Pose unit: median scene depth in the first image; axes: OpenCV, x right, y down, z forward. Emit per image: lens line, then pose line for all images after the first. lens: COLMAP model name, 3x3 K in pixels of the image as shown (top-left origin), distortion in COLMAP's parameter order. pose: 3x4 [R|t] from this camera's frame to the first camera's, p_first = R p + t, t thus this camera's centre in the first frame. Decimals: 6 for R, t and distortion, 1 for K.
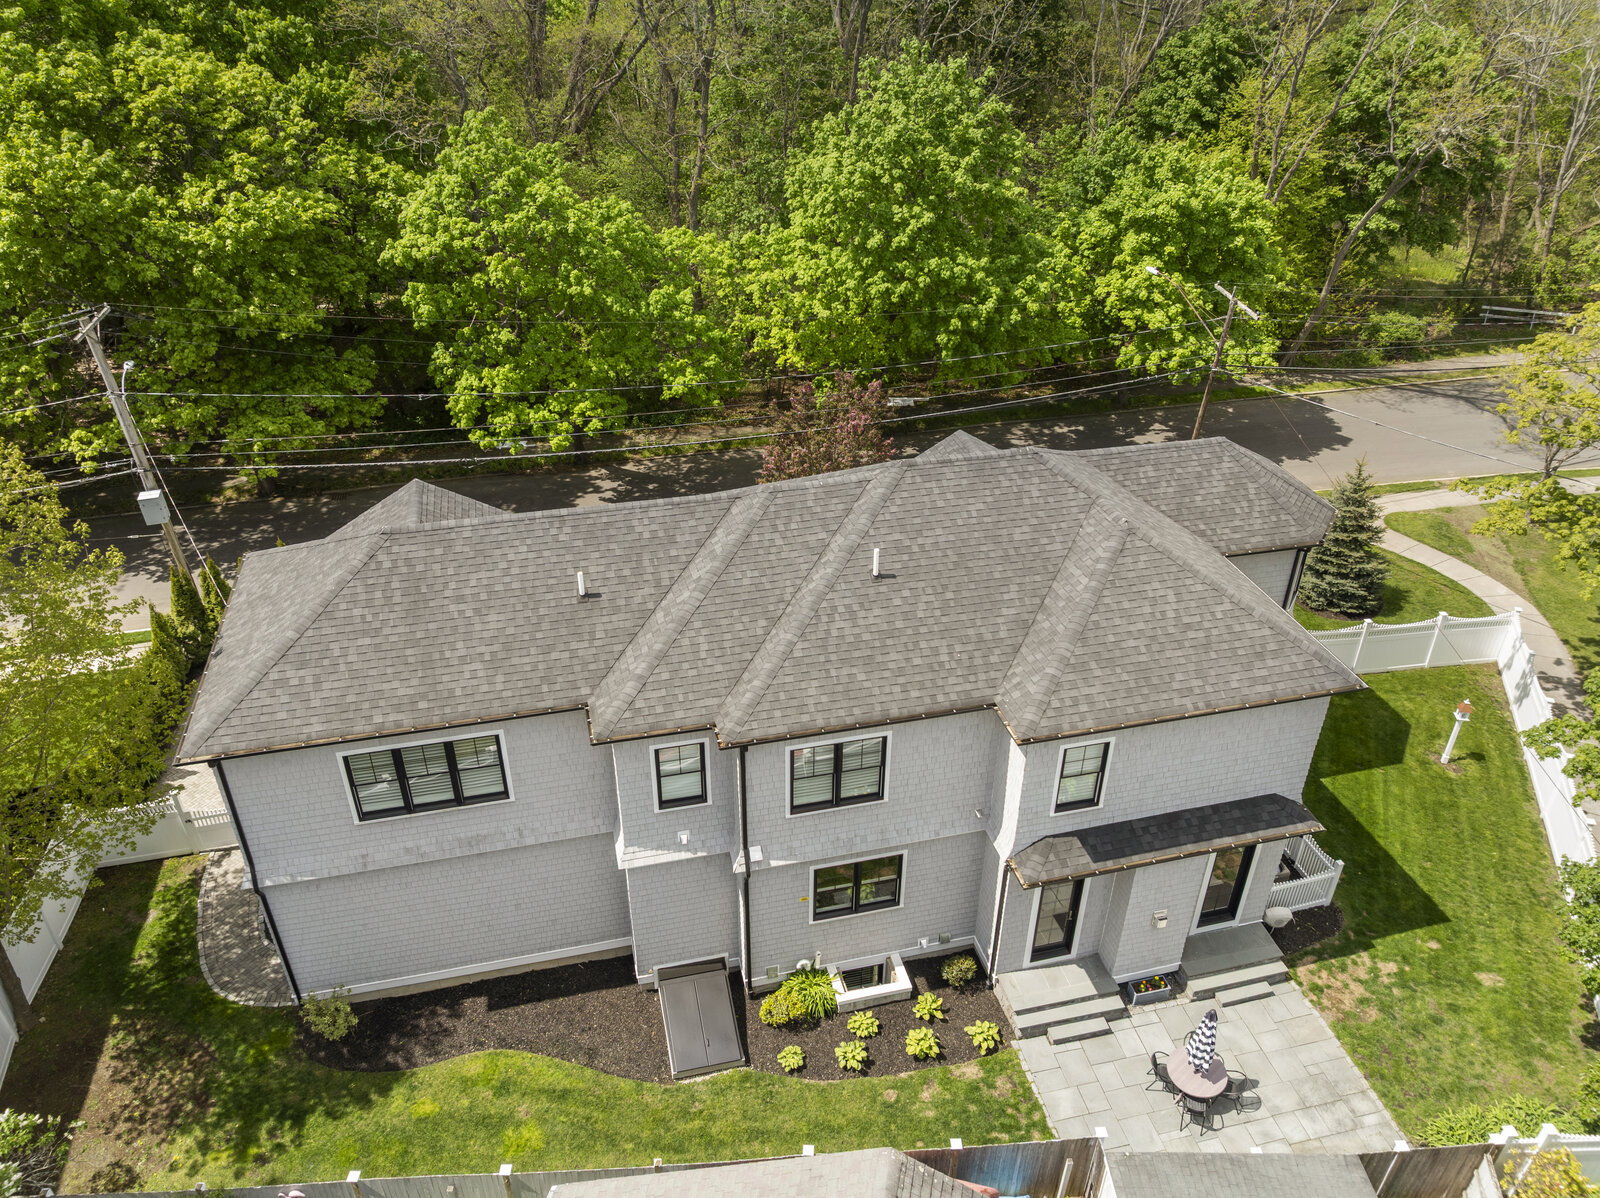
lens RADIAL K [[1146.1, 0, 800.0], [0, 1146.1, 599.0], [0, 0, 1]] dist [-0.038709, 0.002915]
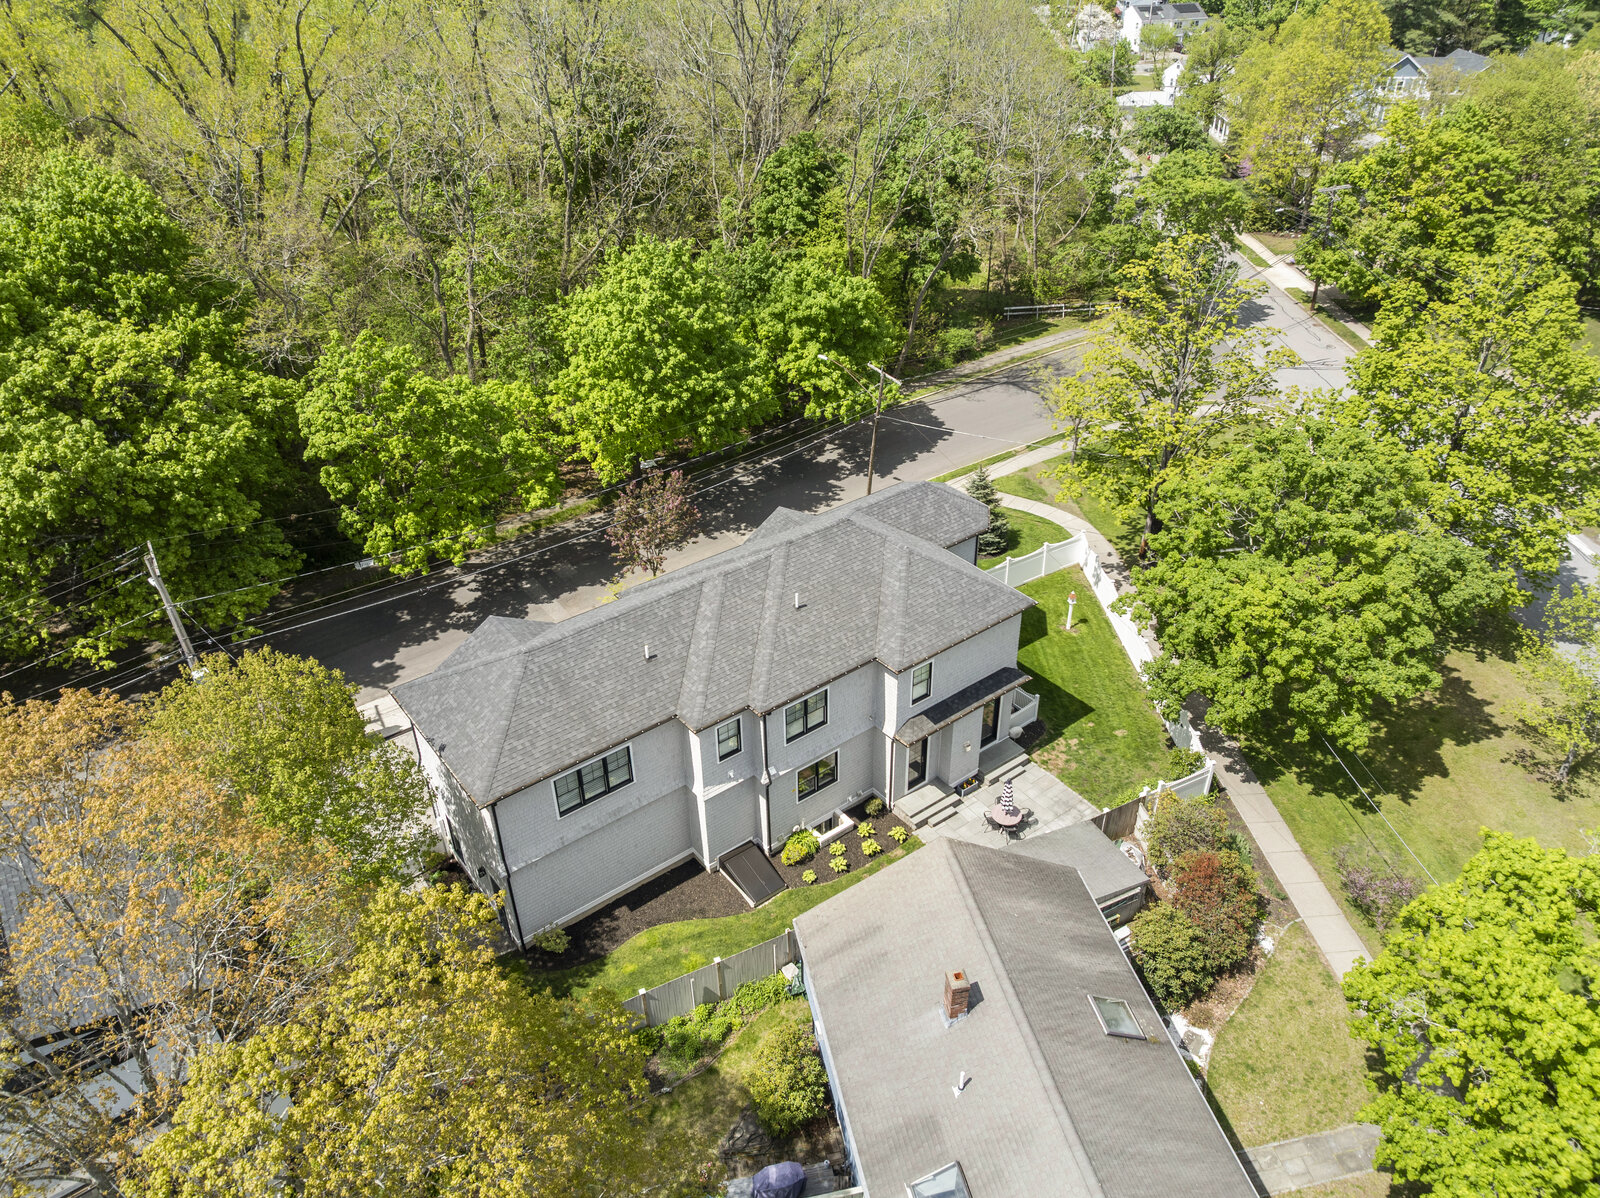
lens RADIAL K [[1131.4, 0, 800.0], [0, 1131.4, 599.0], [0, 0, 1]] dist [0.003594, 0.000450]
pose [[0.915829, -0.237062, 0.324129, -0.296903], [0.230191, 0.971295, 0.059981, -0.081629], [-0.329044, 0.019679, 0.944110, -0.418809]]
